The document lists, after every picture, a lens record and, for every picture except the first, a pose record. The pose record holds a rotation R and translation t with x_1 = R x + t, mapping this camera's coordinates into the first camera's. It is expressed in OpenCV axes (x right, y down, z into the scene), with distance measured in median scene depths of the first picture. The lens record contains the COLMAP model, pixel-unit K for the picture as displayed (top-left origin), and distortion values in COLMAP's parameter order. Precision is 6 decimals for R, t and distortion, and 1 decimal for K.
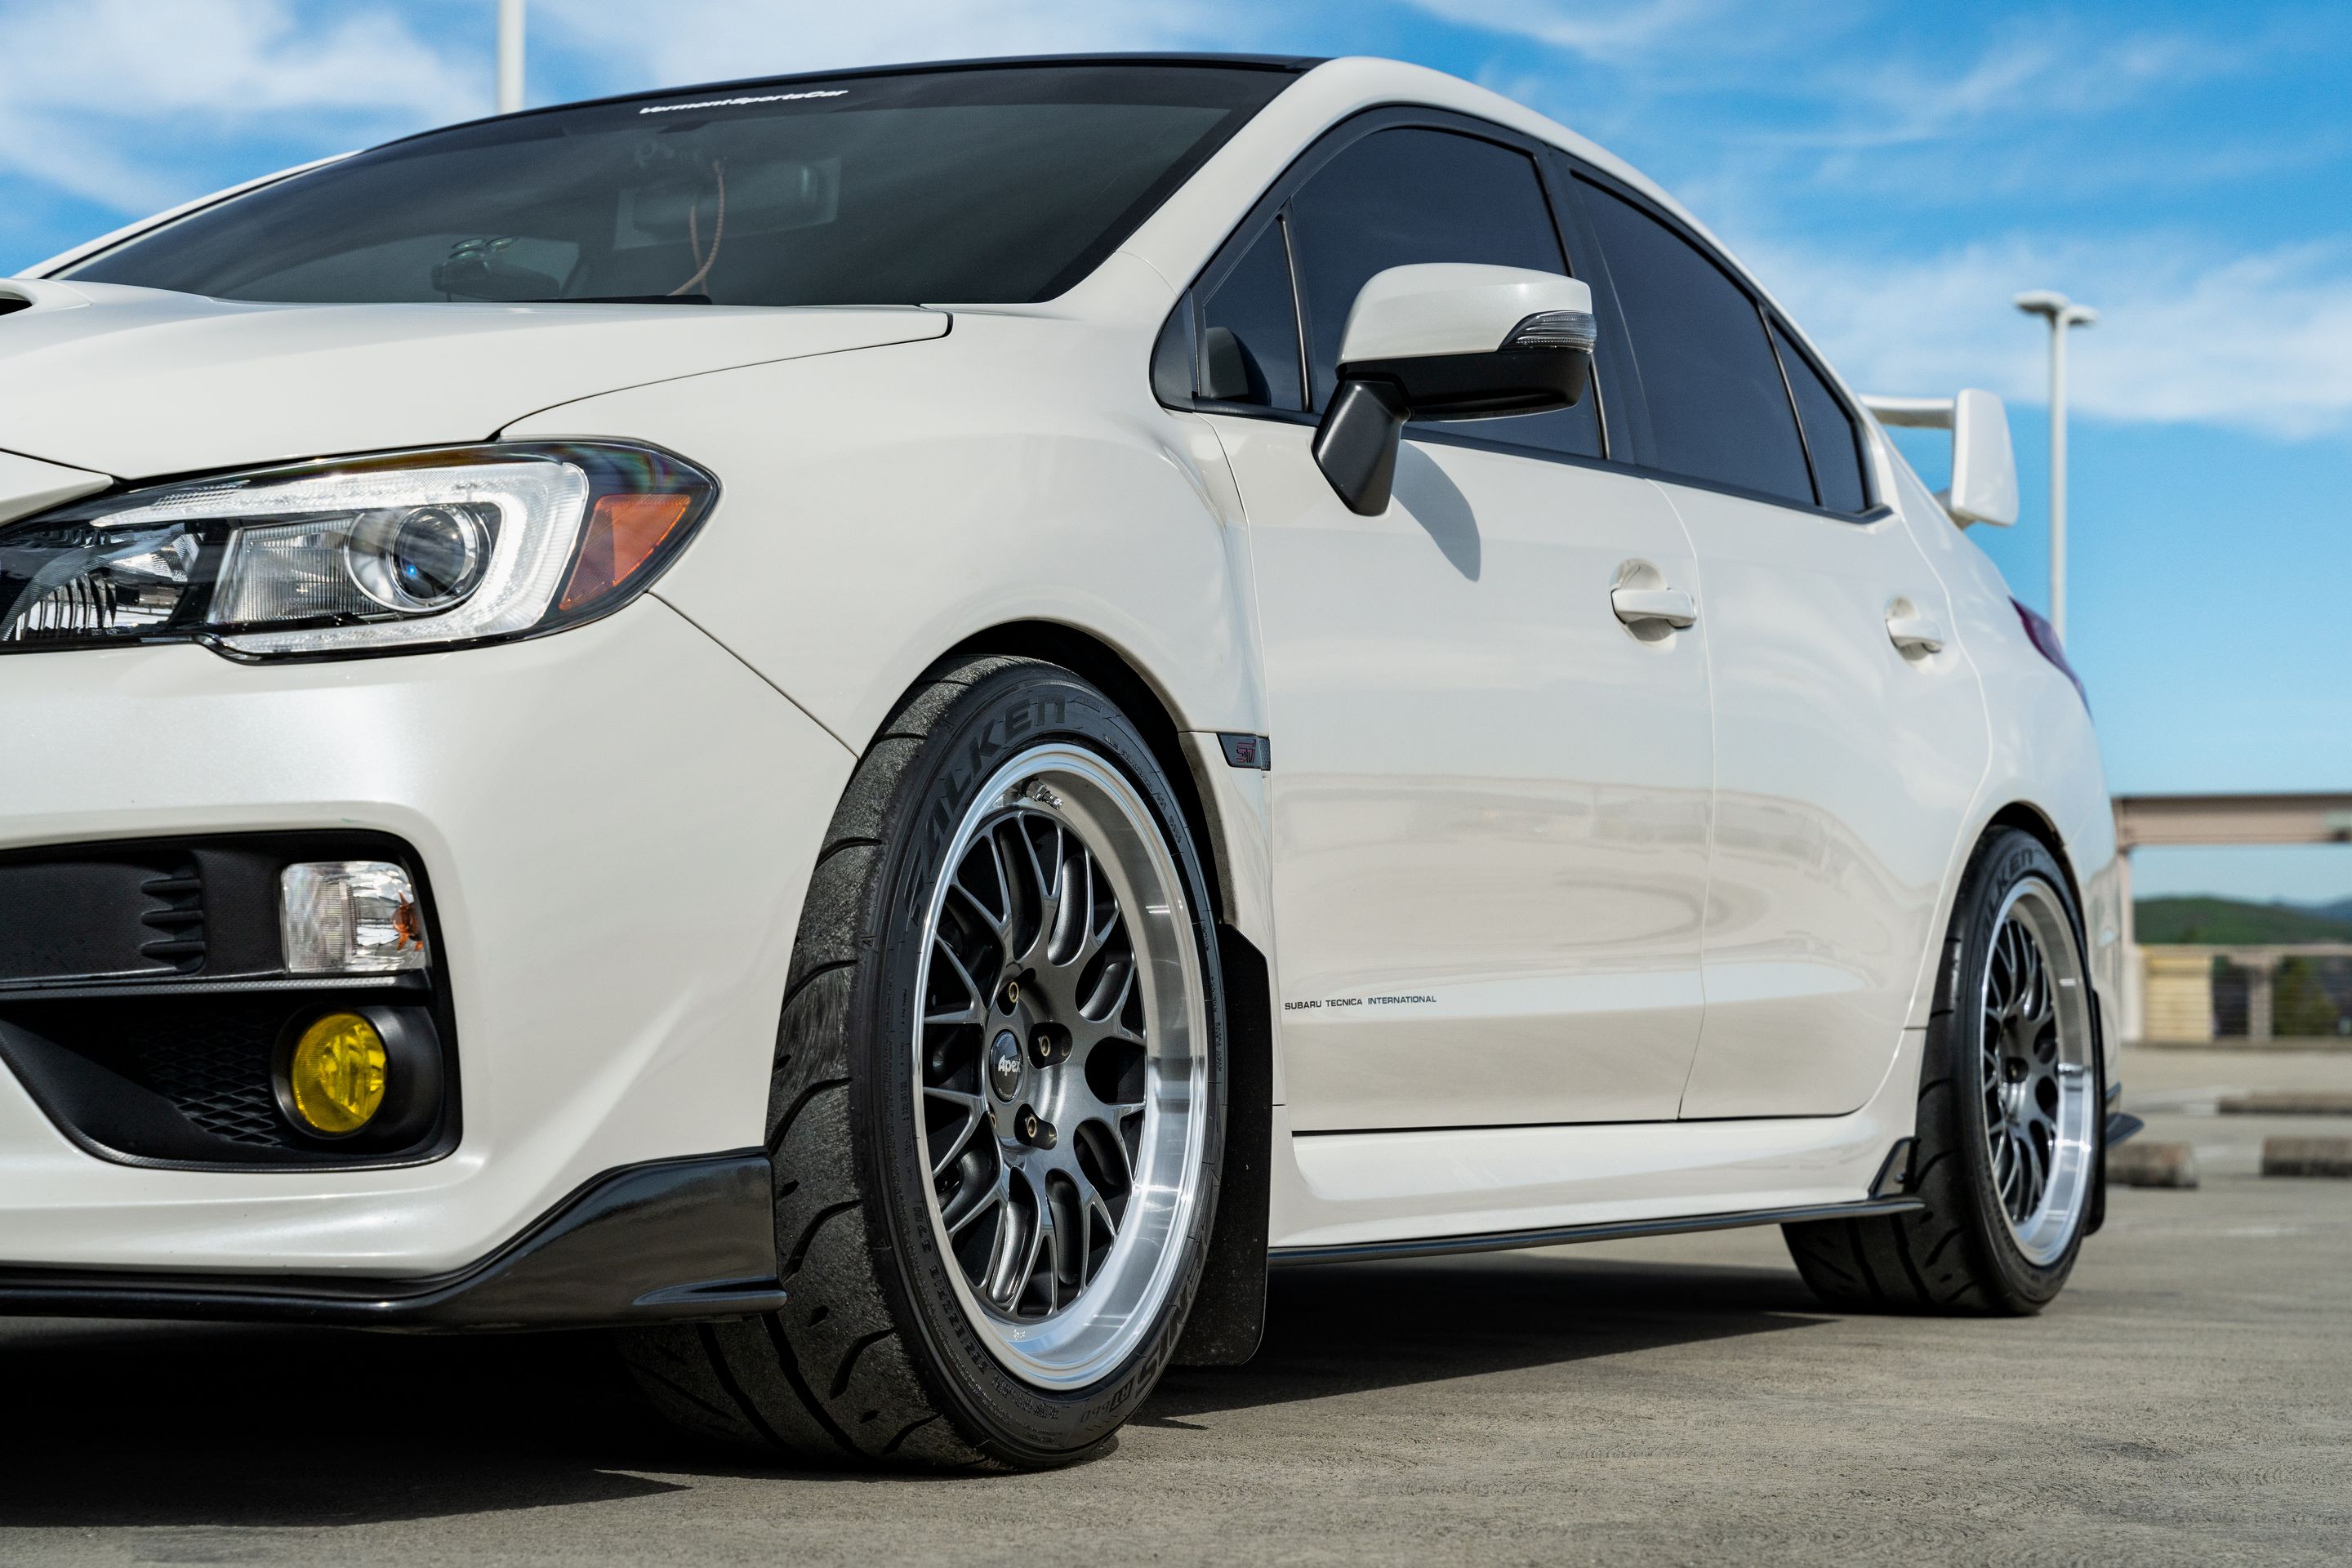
lens RADIAL K [[4542.3, 0, 1173.1], [0, 4542.3, 816.5], [0, 0, 1]] dist [0.113087, -0.169576]
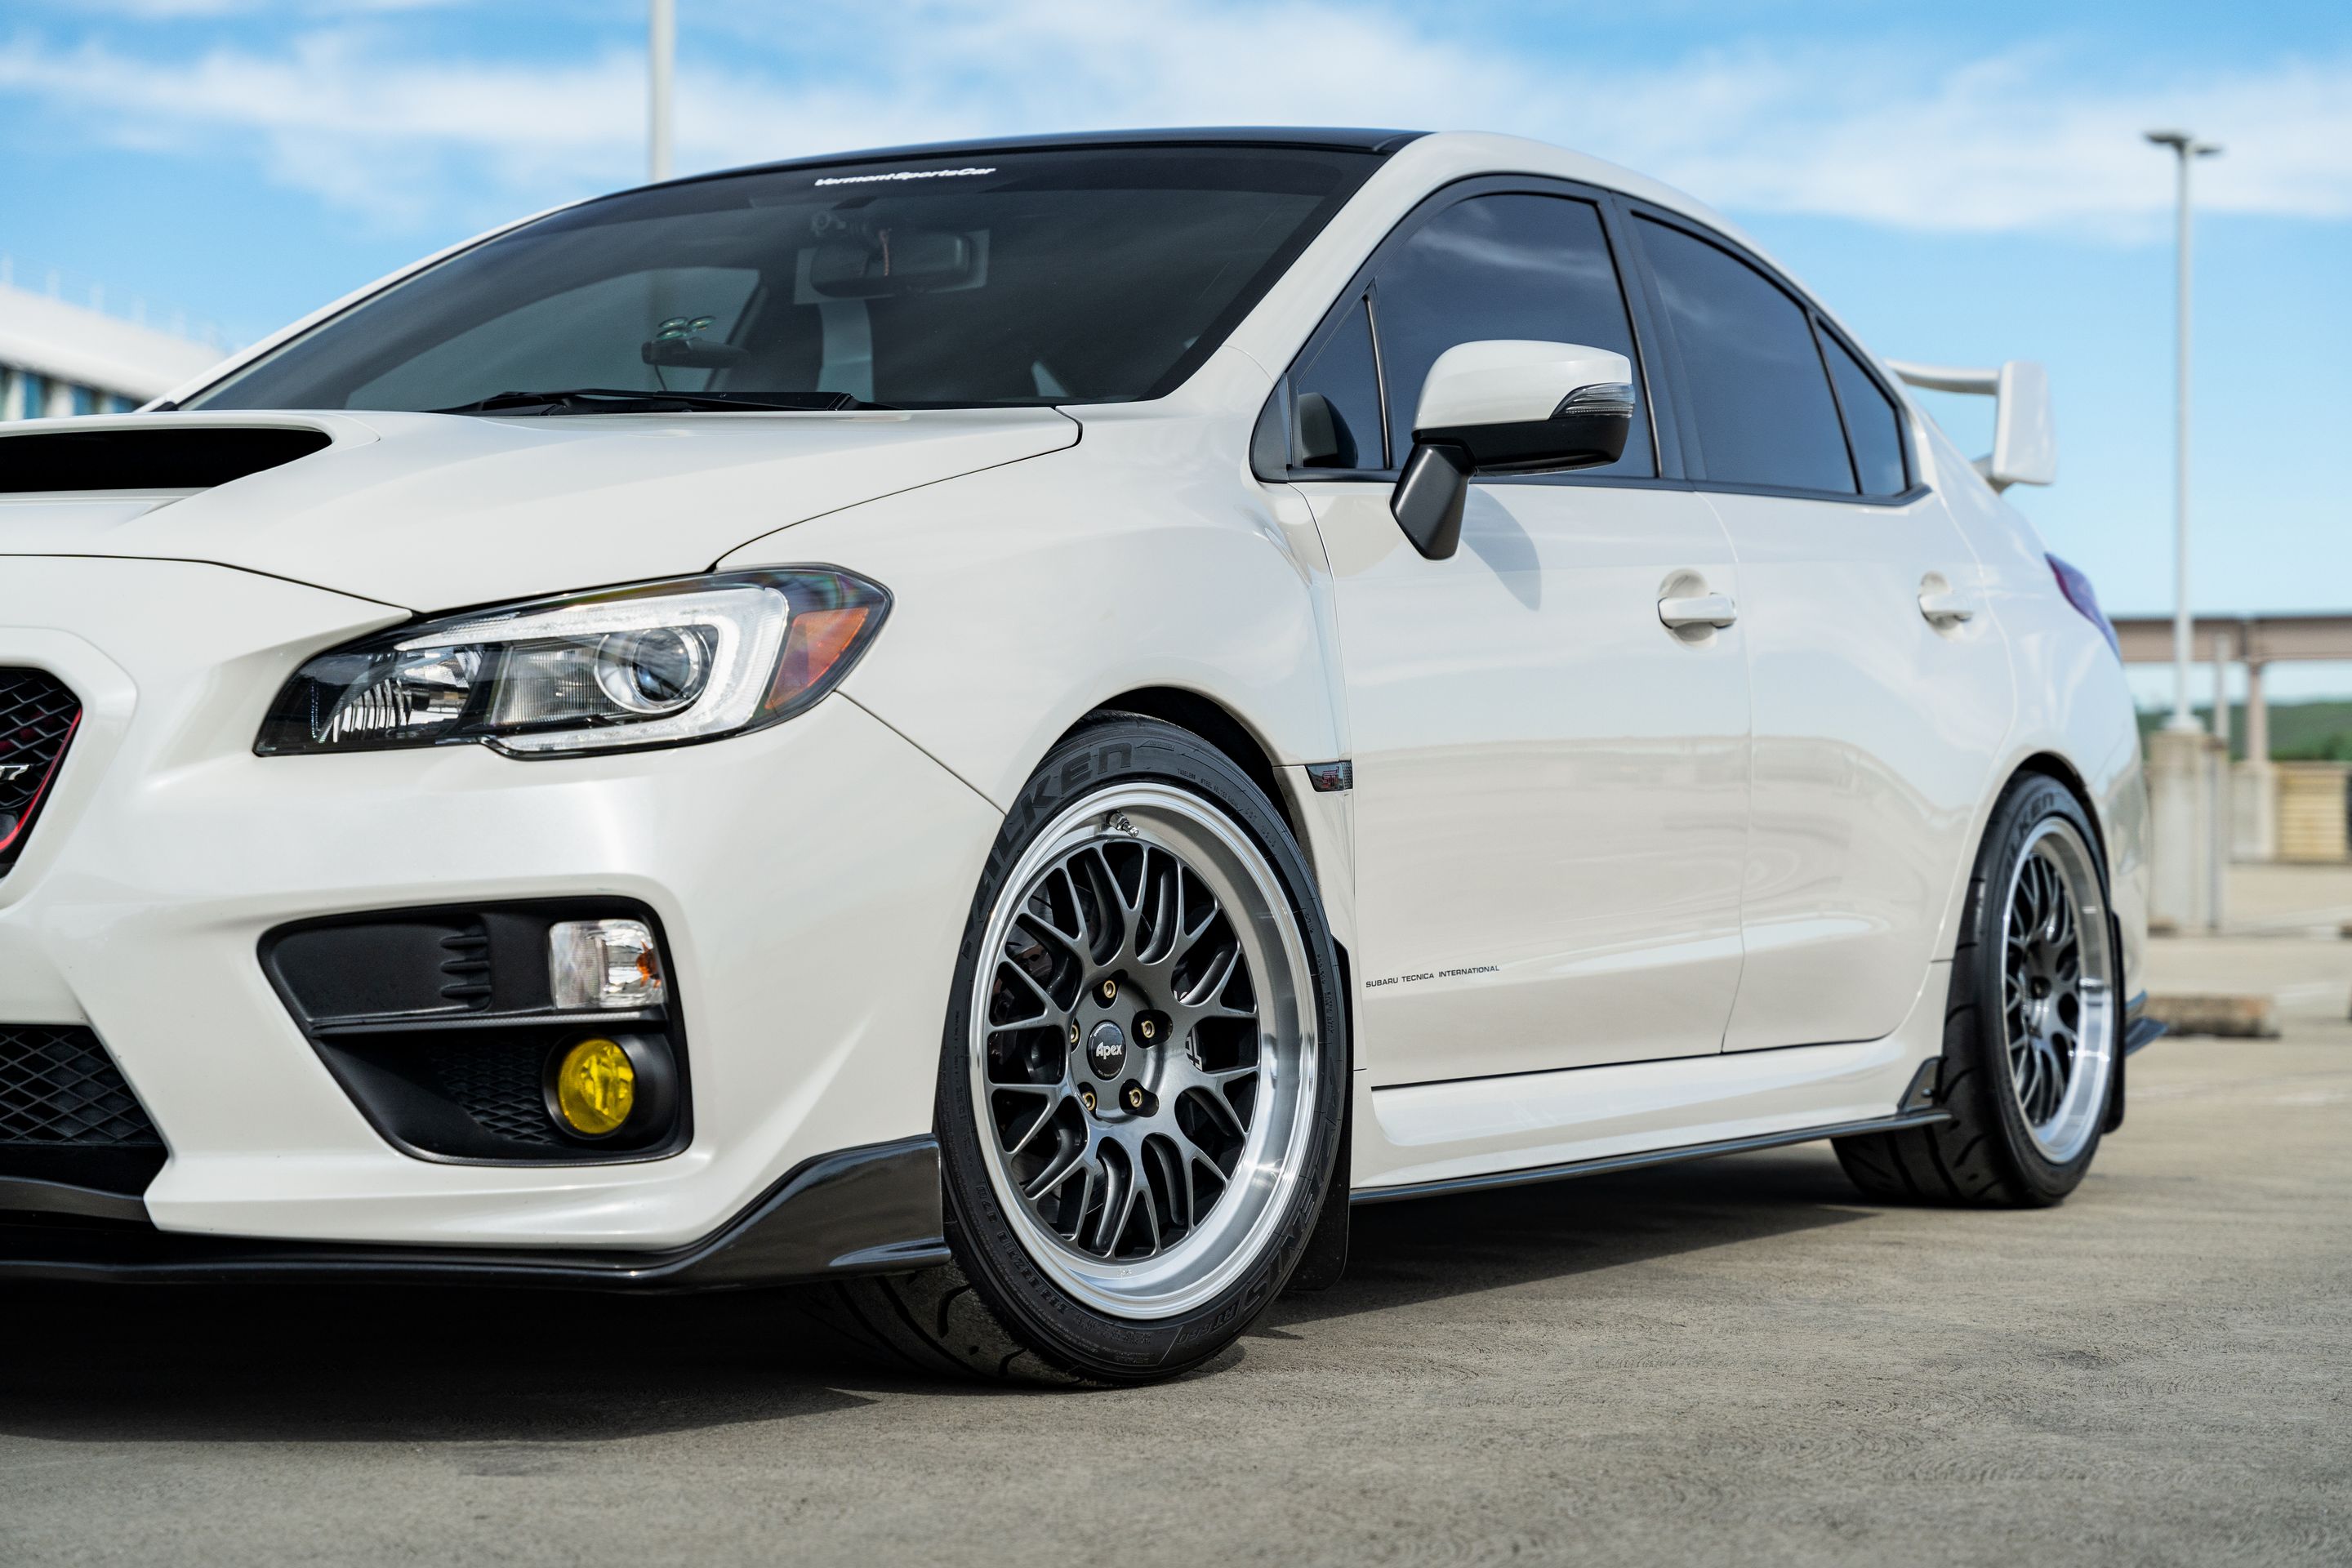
lens RADIAL K [[4525.0, 0, 1179.4], [0, 4525.0, 784.2], [0, 0, 1]] dist [0.015058, 0.165571]
pose [[0.999489, -0.005872, -0.031436, 0.013879], [0.006938, 0.999400, 0.033933, -0.054973], [0.031218, -0.034134, 0.998930, -0.191266]]
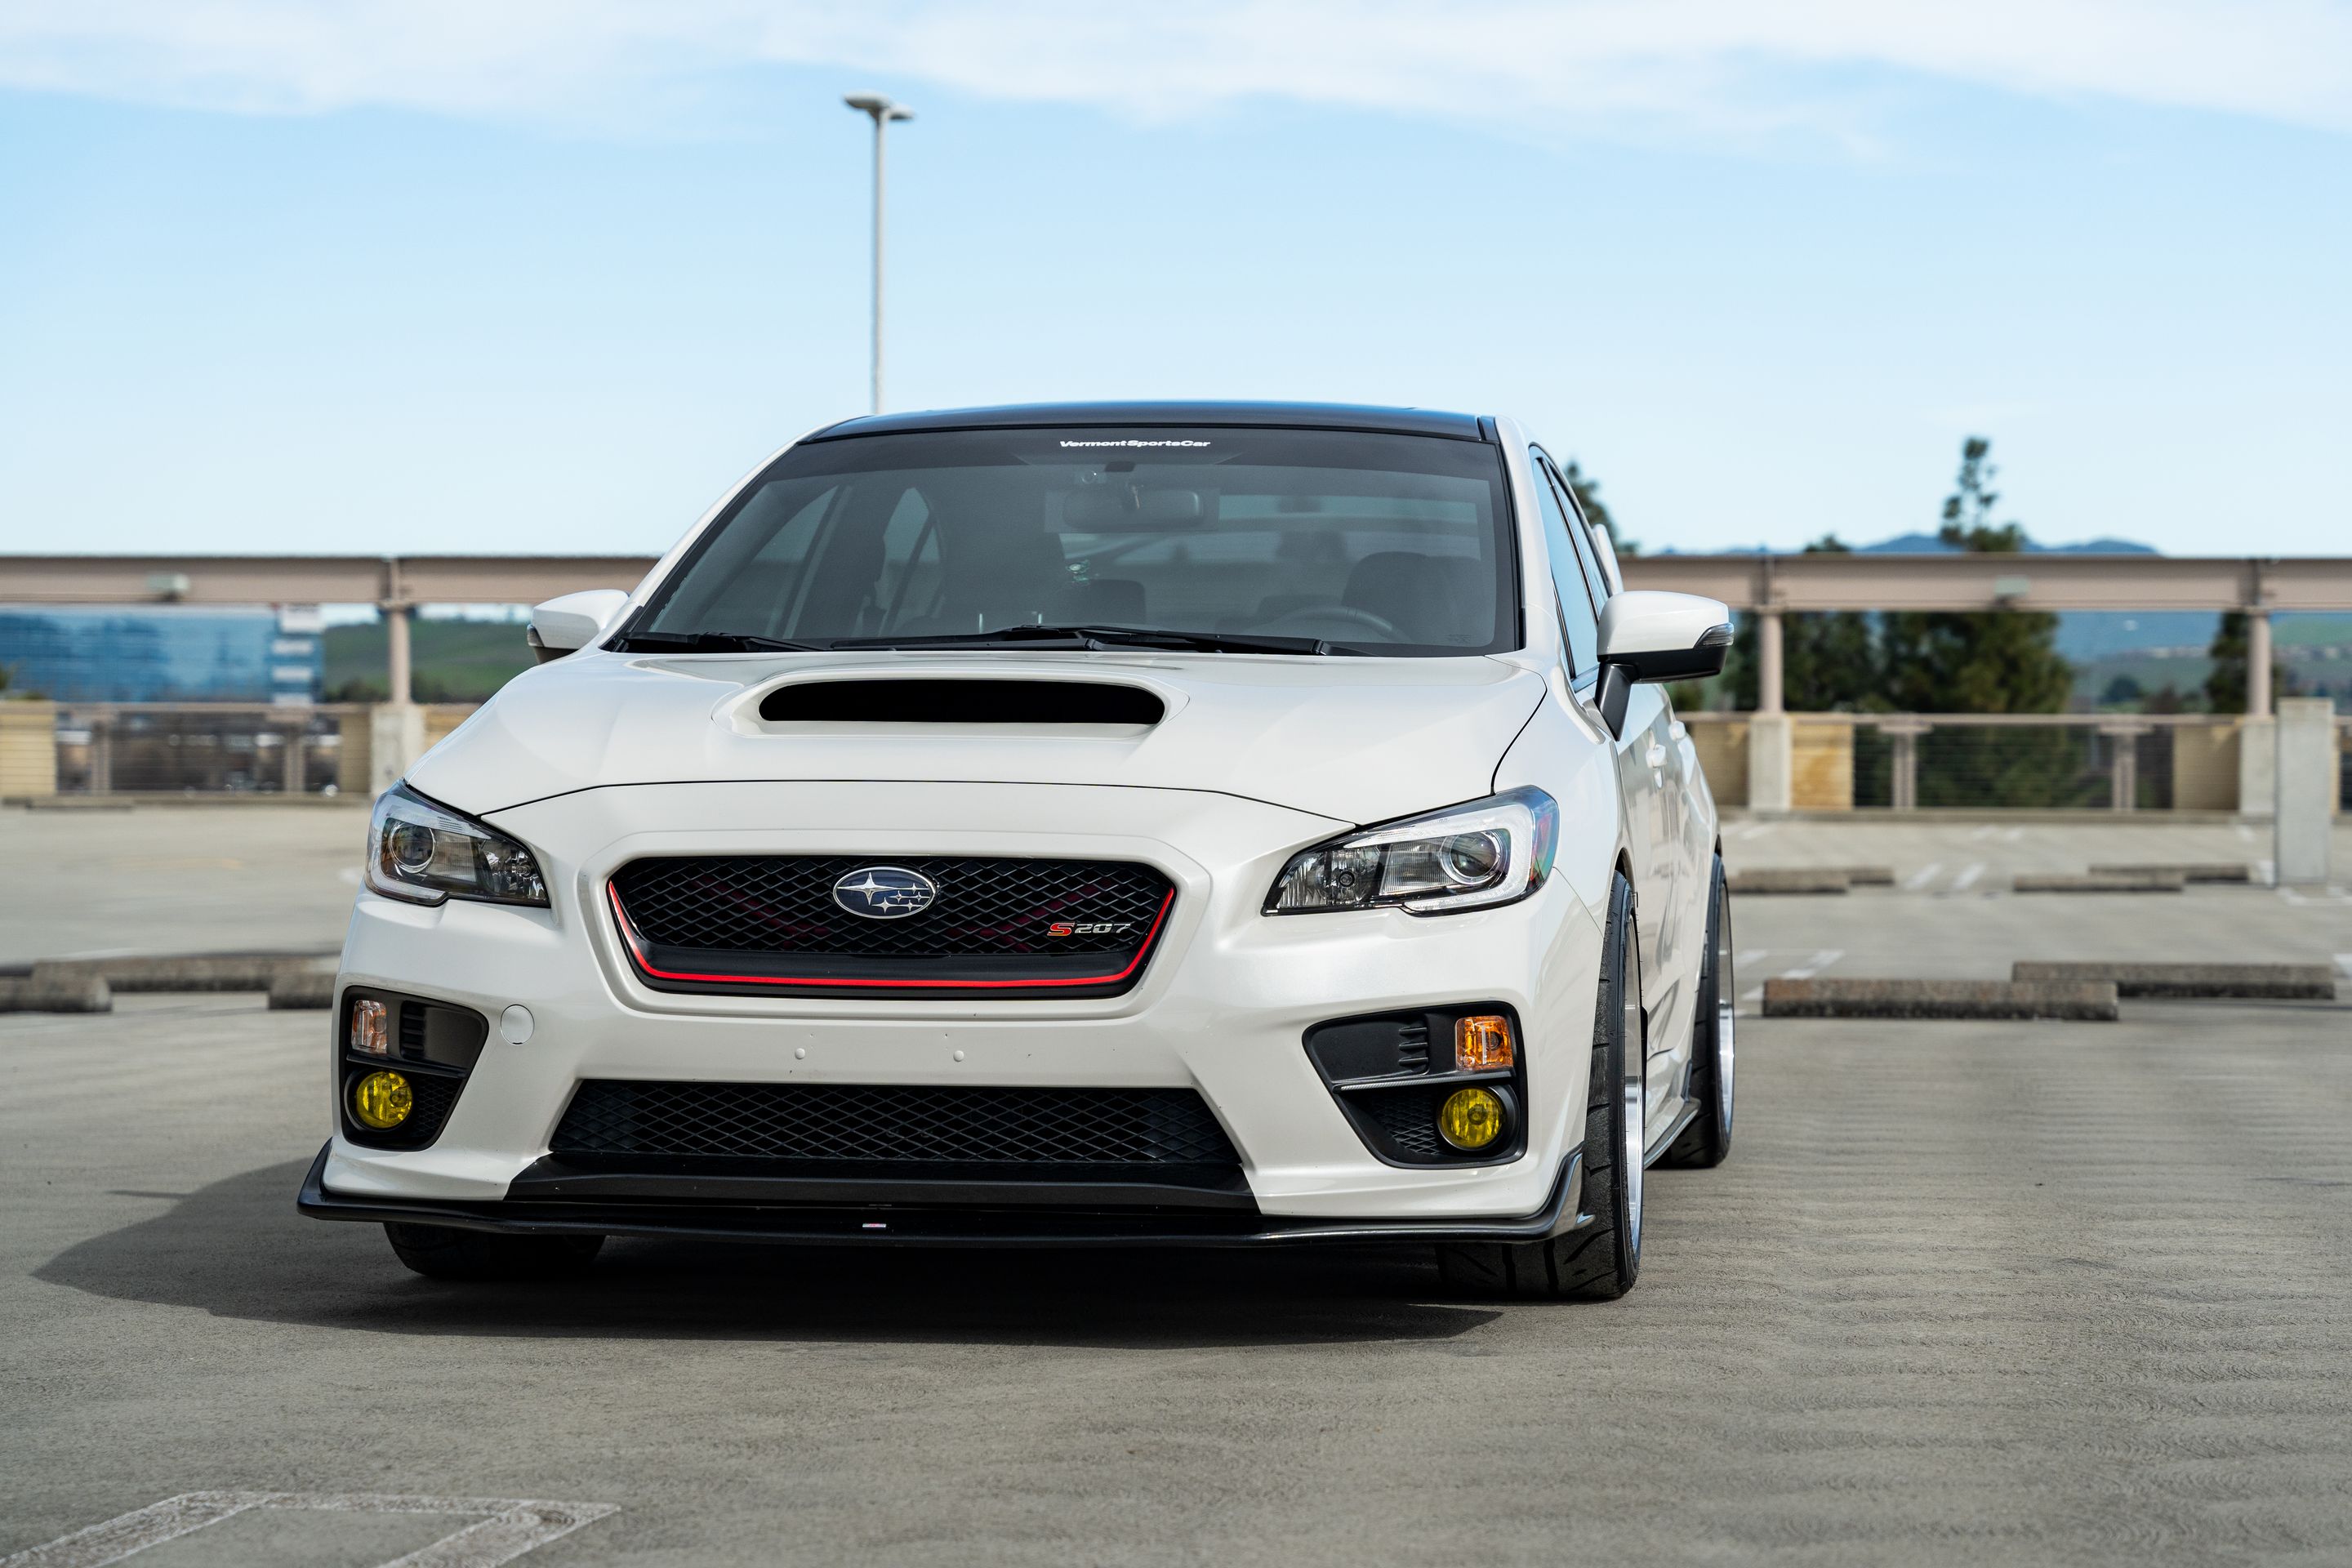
lens RADIAL K [[4960.6, 0, 1178.0], [0, 4960.6, 782.7], [0, 0, 1]] dist [0.008737, 0.047347]
pose [[0.954265, -0.007993, 0.298856, -0.783802], [-0.007285, 0.998724, 0.049972, -0.164361], [-0.298874, -0.049864, 0.952989, -0.863018]]
